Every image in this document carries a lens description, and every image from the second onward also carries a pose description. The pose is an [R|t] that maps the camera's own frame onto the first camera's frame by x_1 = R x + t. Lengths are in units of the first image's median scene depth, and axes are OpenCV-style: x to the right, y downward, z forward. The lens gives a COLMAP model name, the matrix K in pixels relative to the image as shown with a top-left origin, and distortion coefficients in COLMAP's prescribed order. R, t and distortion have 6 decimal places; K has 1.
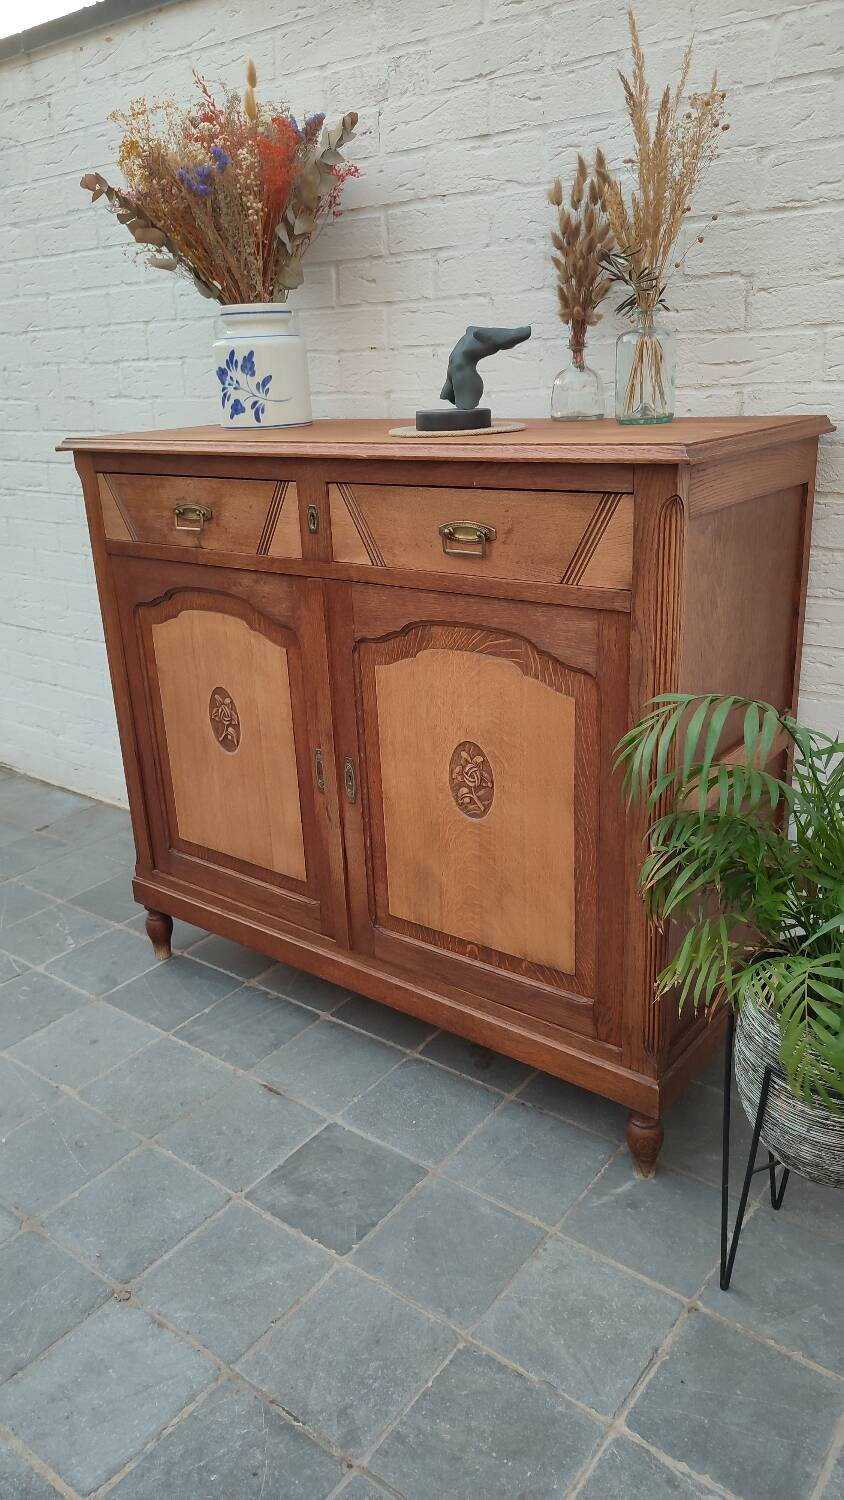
lens RADIAL K [[1079.2, 0, 420.3], [0, 1079.2, 744.4], [0, 0, 1]] dist [0.024576, -0.032026]
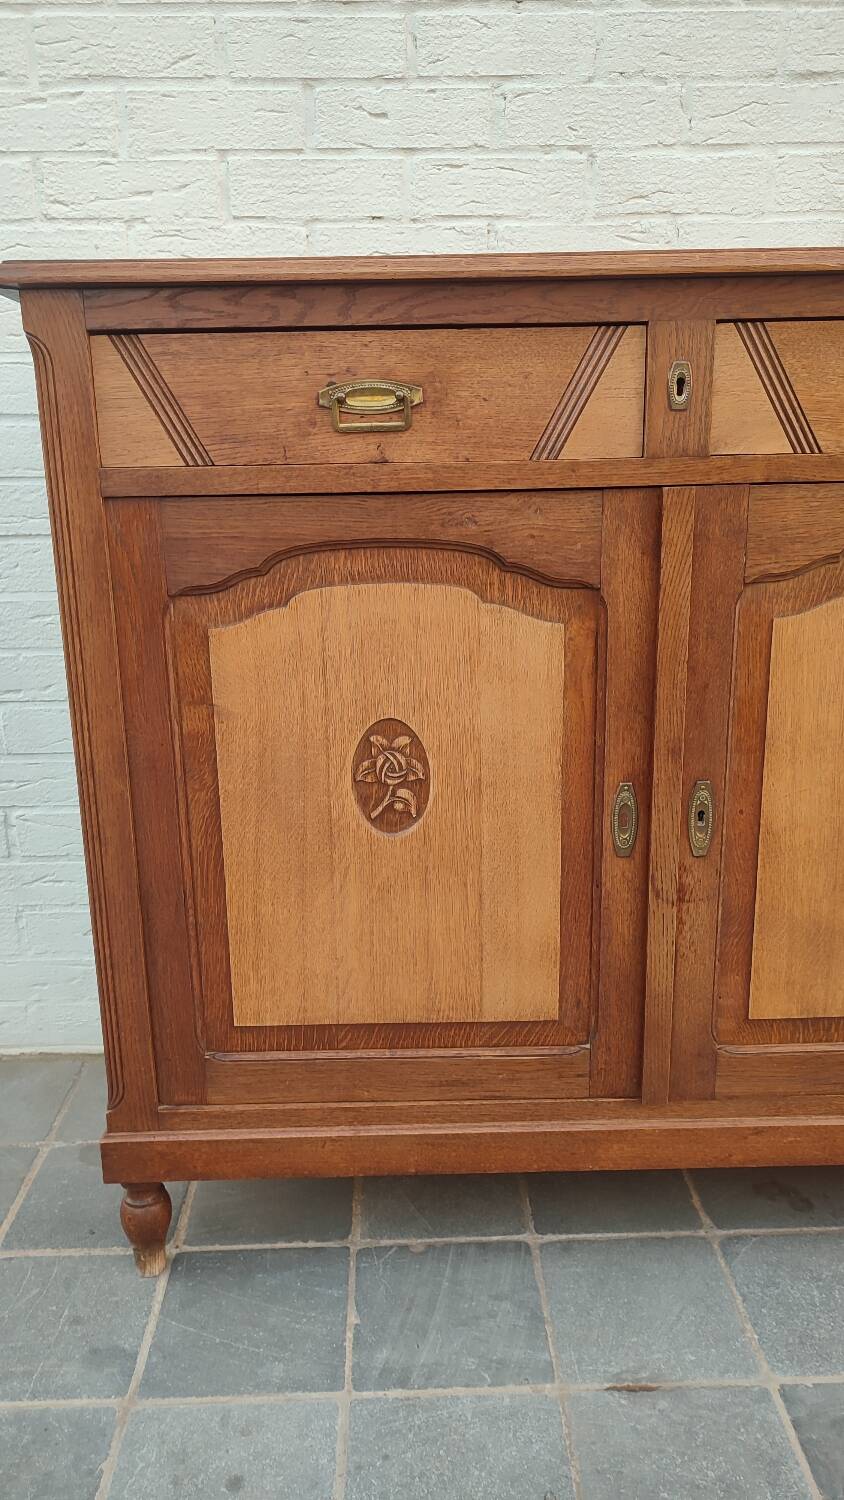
lens RADIAL K [[1079.2, 0, 422.6], [0, 1079.2, 743.9], [0, 0, 1]] dist [0.024576, -0.032026]
pose [[0.776660, -0.128469, 0.616681, -0.564200], [0.195602, 0.979774, -0.042235, -0.013941], [-0.598782, 0.153426, 0.786079, 0.594039]]
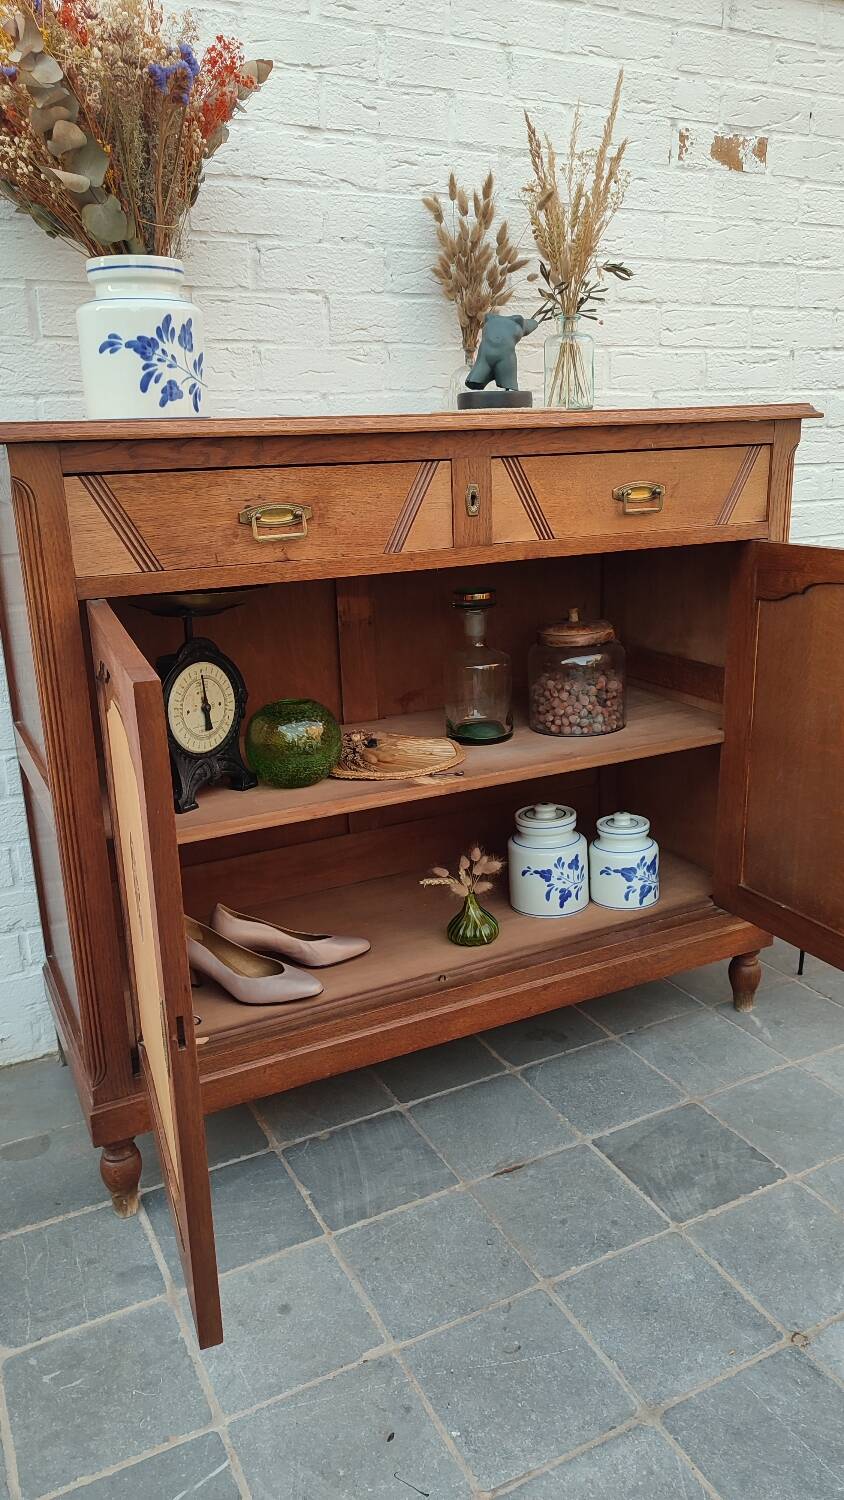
lens RADIAL K [[1079.2, 0, 426.9], [0, 1079.2, 743.4], [0, 0, 1]] dist [0.024576, -0.032026]
pose [[0.427720, -0.218963, 0.876990, -0.885477], [0.312337, 0.946257, 0.083926, -0.095497], [-0.848234, 0.238020, 0.473123, 0.603935]]
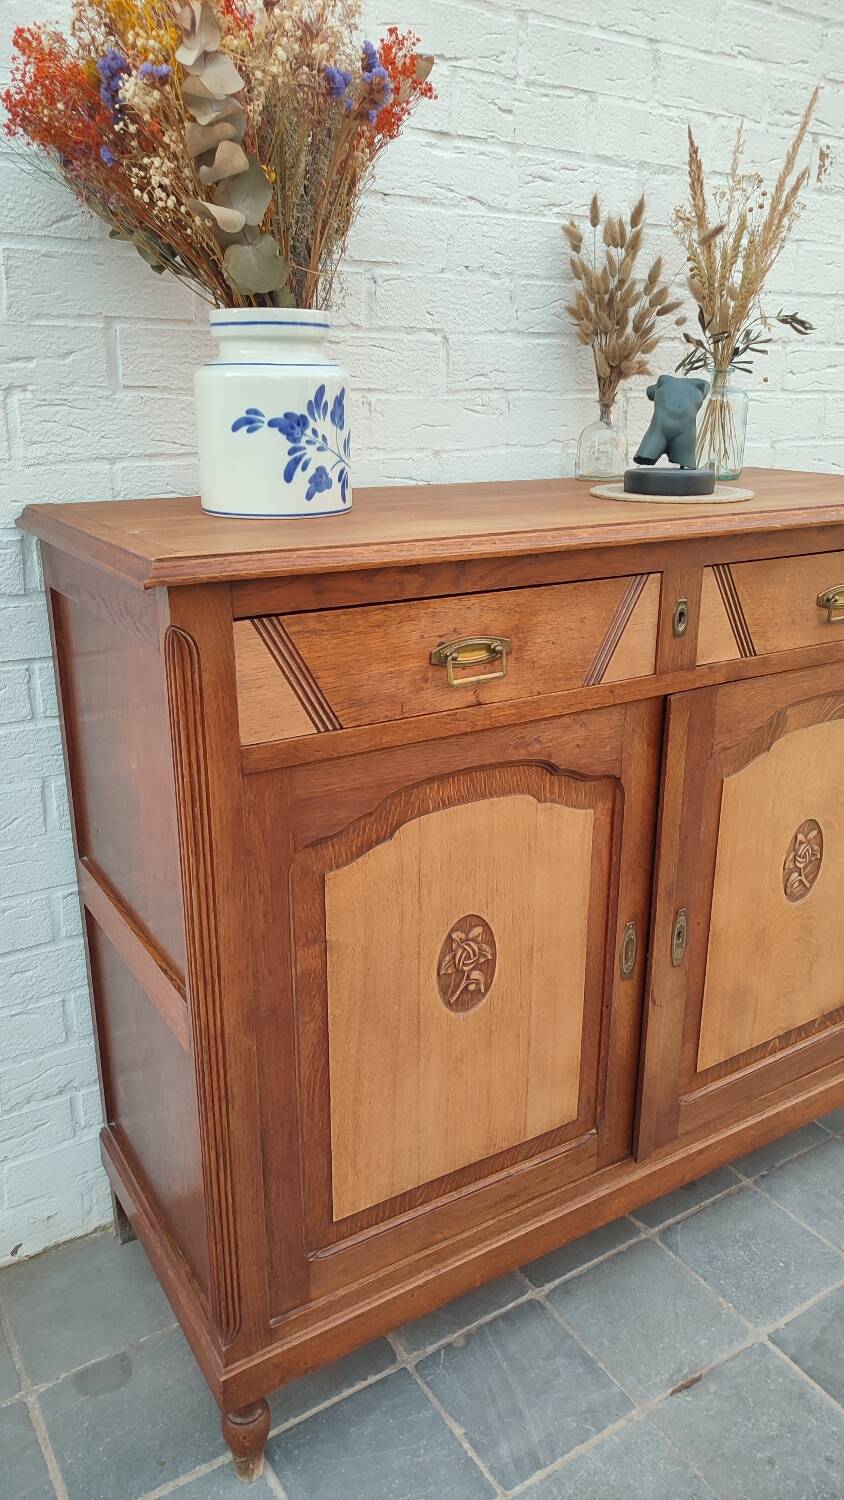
lens RADIAL K [[1079.2, 0, 425.9], [0, 1079.2, 742.7], [0, 0, 1]] dist [0.024576, -0.032026]
pose [[0.344045, -0.252431, 0.904385, -0.796786], [0.297921, 0.942762, 0.149808, -0.270156], [-0.890436, 0.217895, 0.399557, 0.811454]]
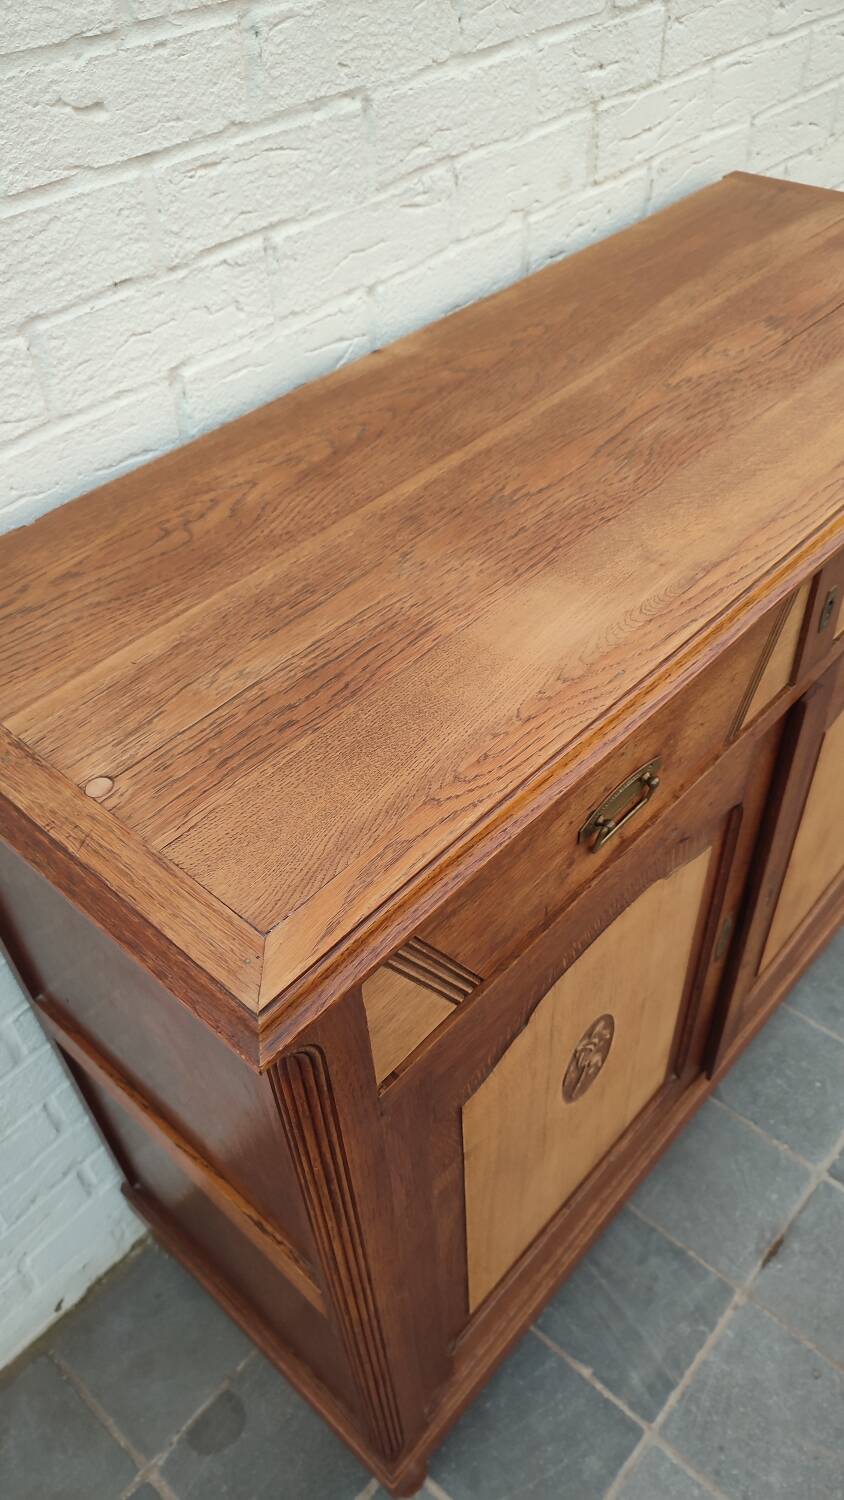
lens RADIAL K [[1079.2, 0, 424.7], [0, 1079.2, 743.0], [0, 0, 1]] dist [0.024576, -0.032026]
pose [[0.074826, -0.654832, 0.752061, -0.527964], [0.374734, 0.717364, 0.587336, -0.515318], [-0.924108, 0.237875, 0.299065, 0.963407]]
